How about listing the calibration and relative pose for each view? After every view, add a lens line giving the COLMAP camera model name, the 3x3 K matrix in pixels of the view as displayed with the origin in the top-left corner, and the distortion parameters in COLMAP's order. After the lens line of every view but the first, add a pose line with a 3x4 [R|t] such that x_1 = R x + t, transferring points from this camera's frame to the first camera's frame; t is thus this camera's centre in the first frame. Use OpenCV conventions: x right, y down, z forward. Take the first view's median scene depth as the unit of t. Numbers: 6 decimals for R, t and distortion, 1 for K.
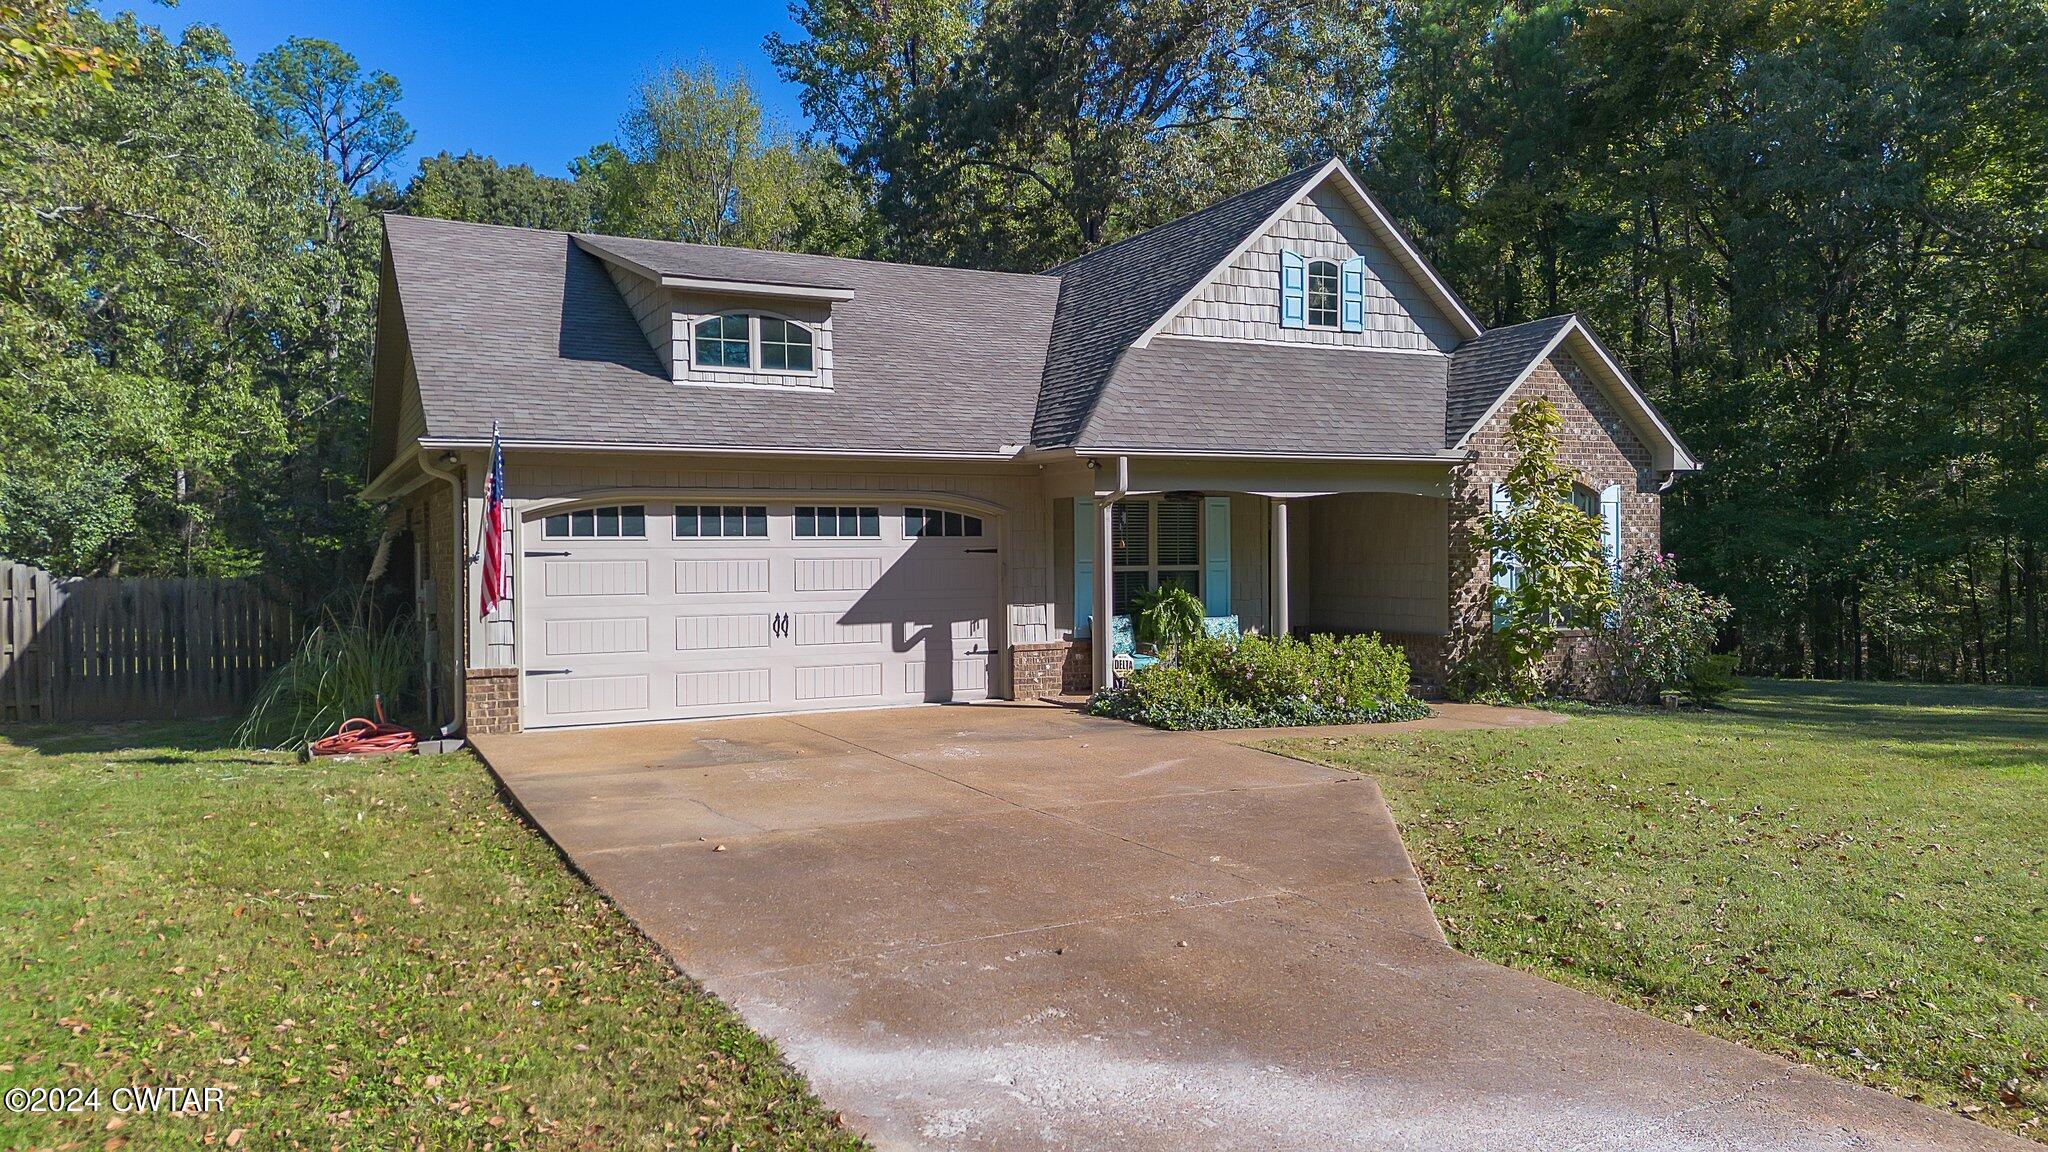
lens RADIAL K [[1406.5, 0, 1024.0], [0, 1406.5, 576.0], [0, 0, 1]] dist [0.114398, -0.238989]
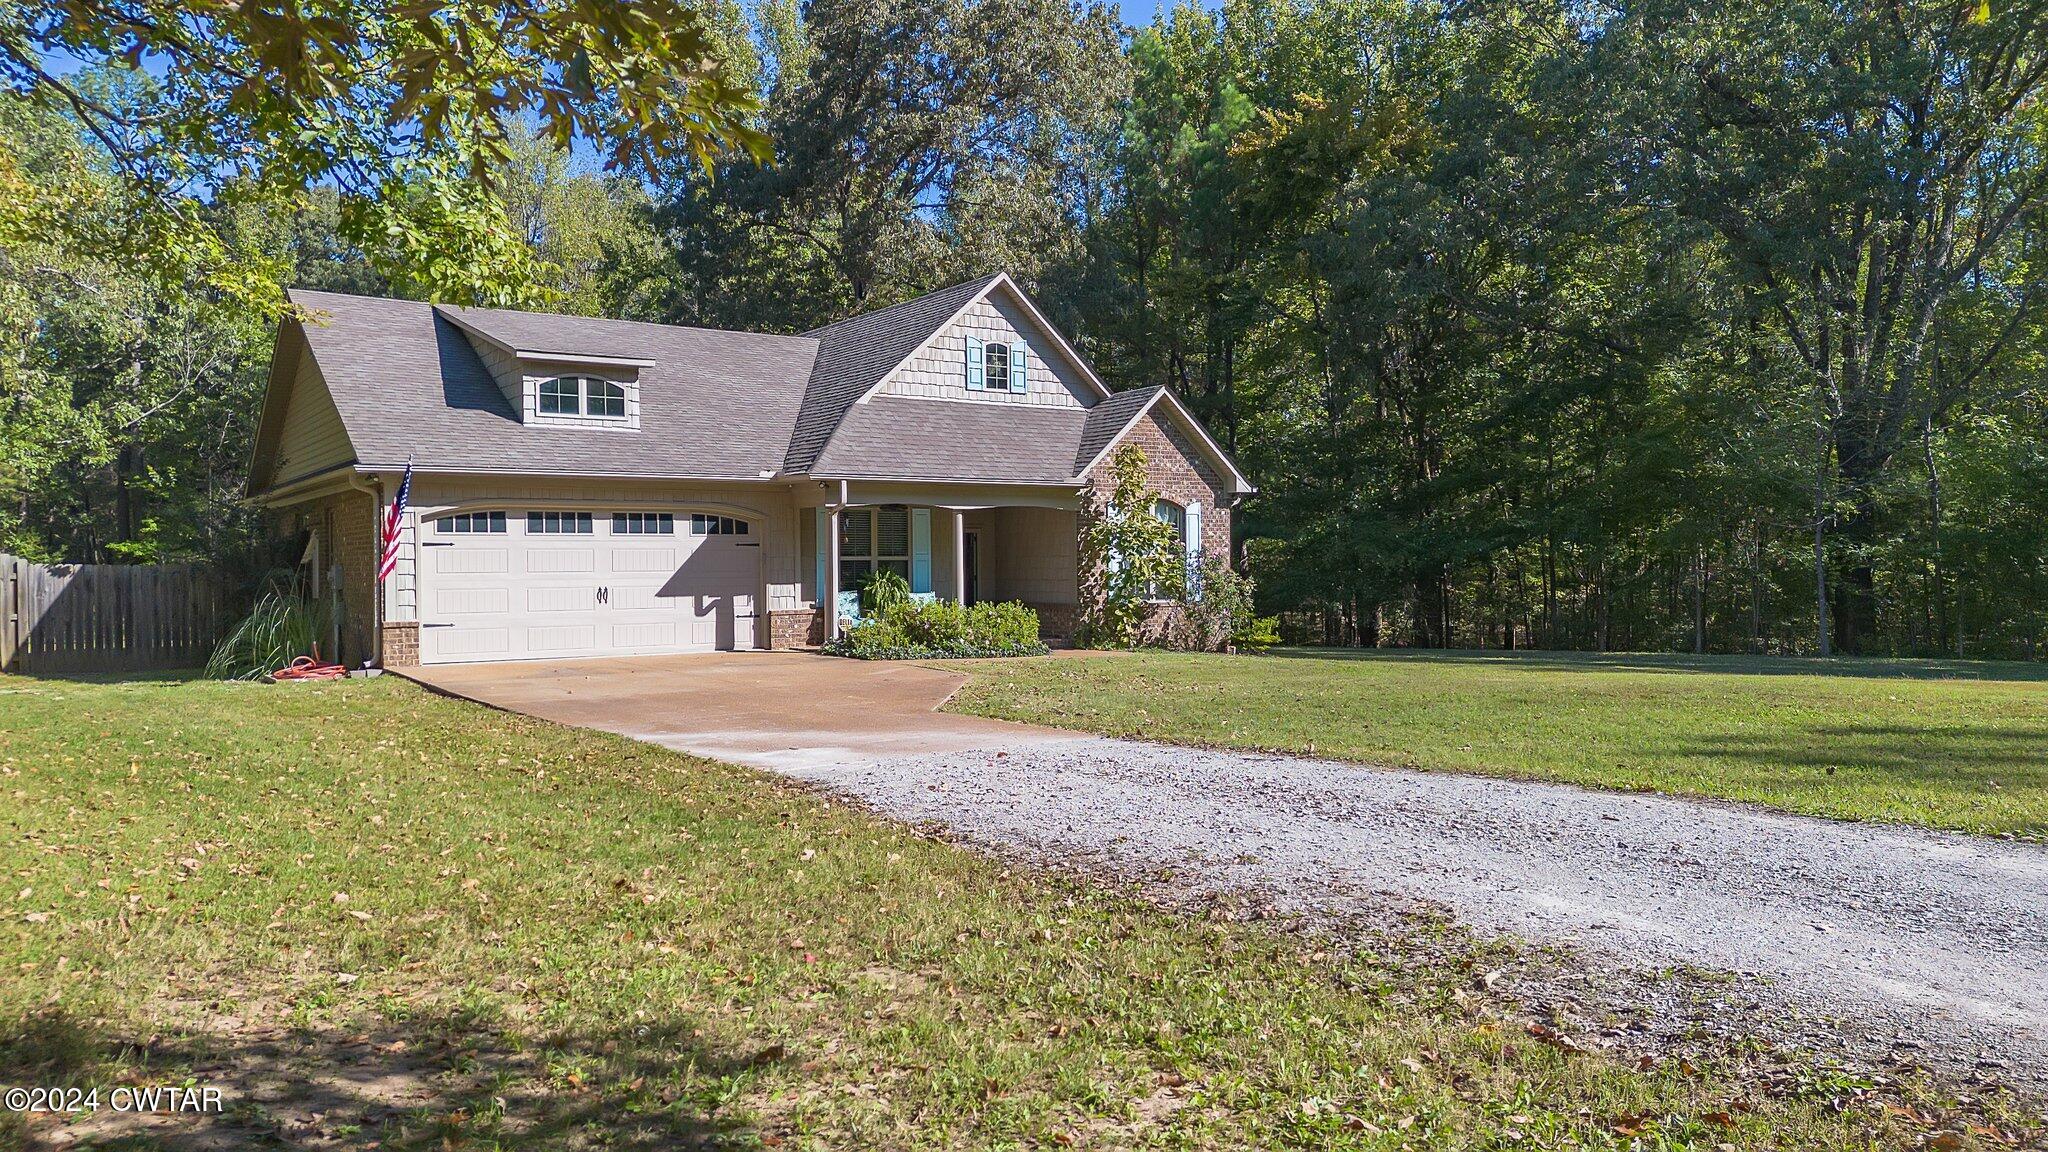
lens RADIAL K [[1406.5, 0, 1024.0], [0, 1406.5, 576.0], [0, 0, 1]] dist [0.114398, -0.238989]
pose [[0.991200, -0.000458, 0.132371, 0.054749], [0.001674, 0.999957, -0.009073, 0.025778], [-0.132362, 0.009215, 0.991159, -0.431907]]
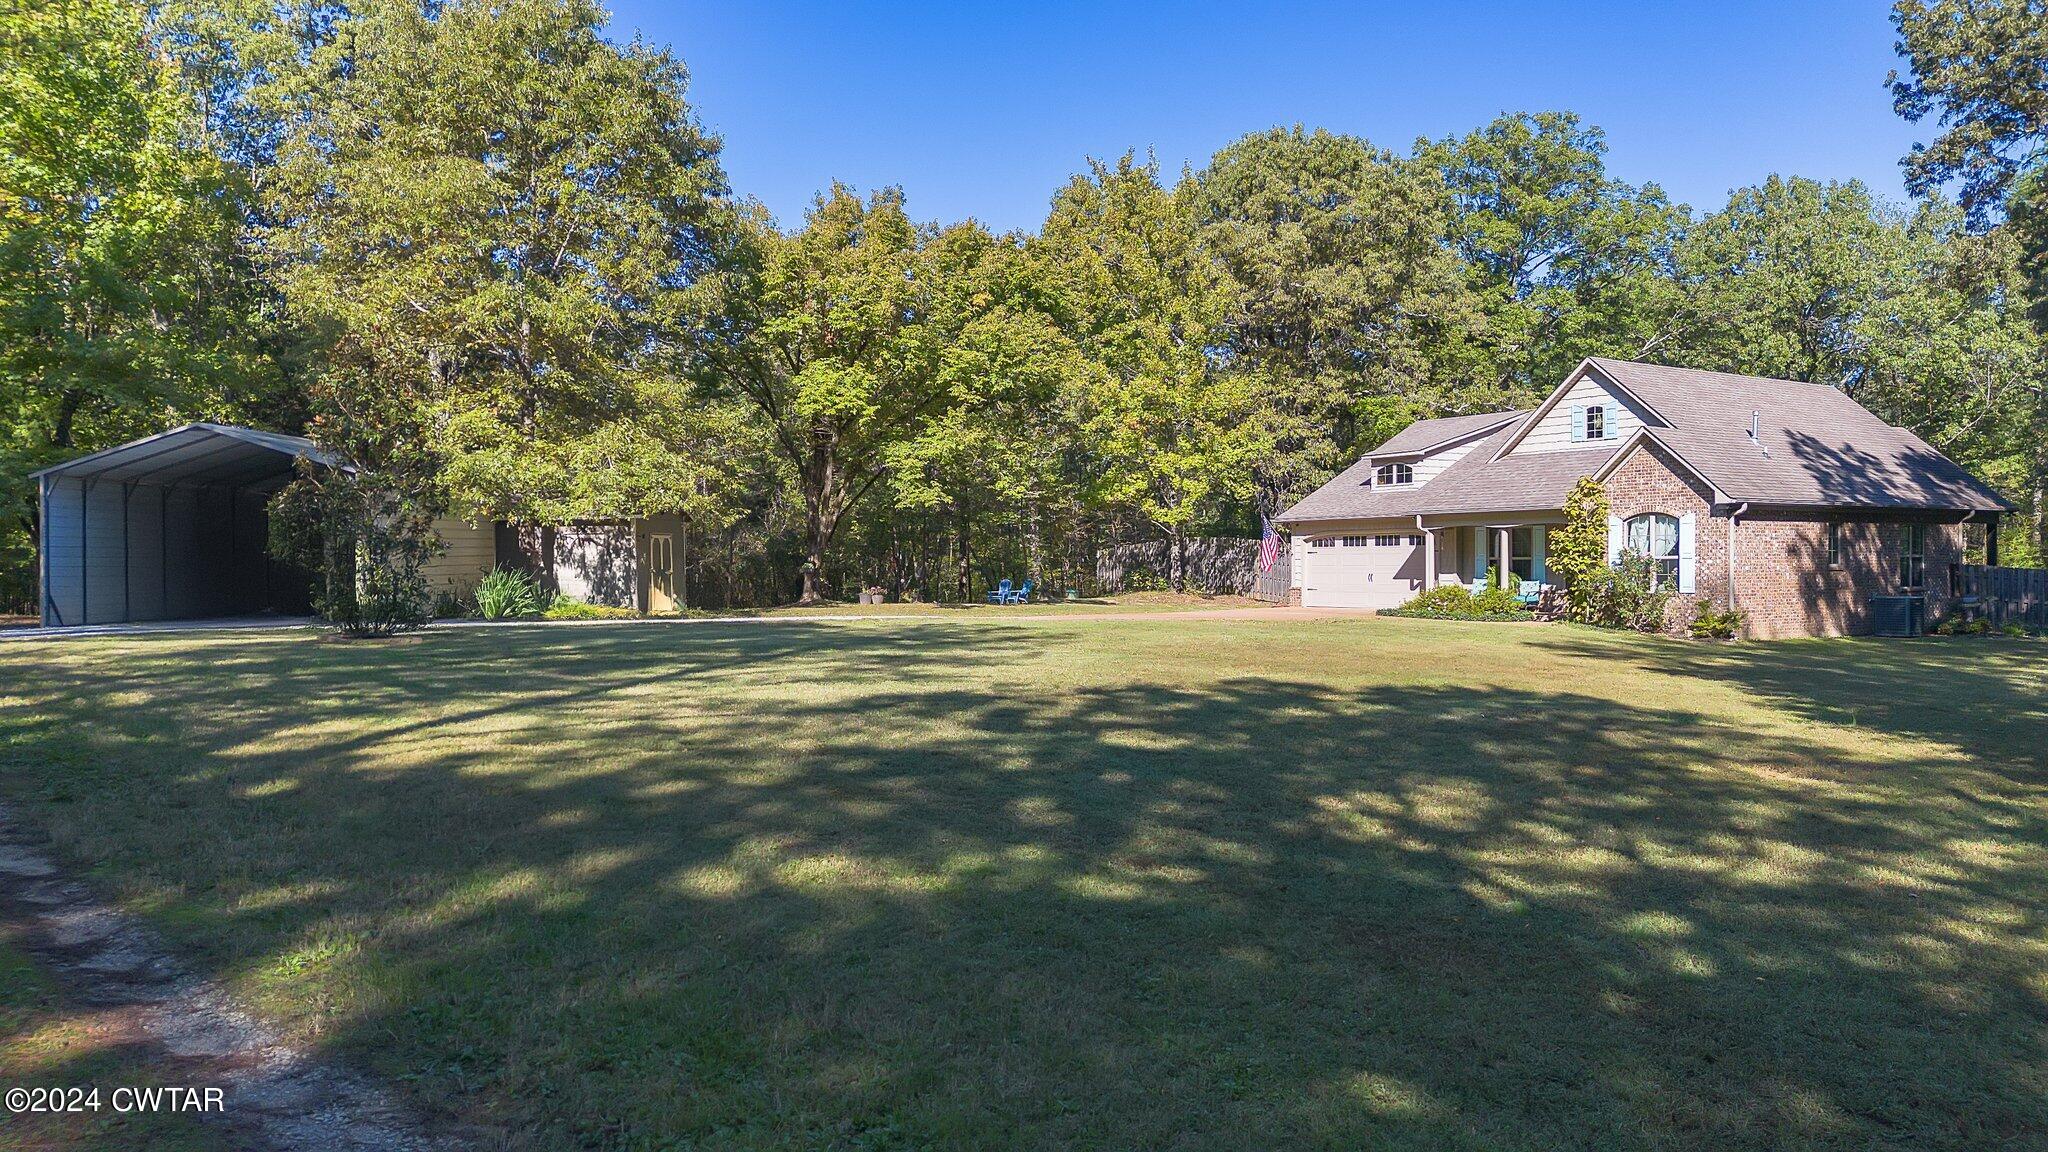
lens RADIAL K [[1406.5, 0, 1024.0], [0, 1406.5, 576.0], [0, 0, 1]] dist [0.114398, -0.238989]
pose [[0.169351, 0.014391, -0.985451, 2.213472], [-0.013895, 0.999829, 0.012214, 0.004908], [0.985458, 0.011624, 0.169522, -0.142375]]
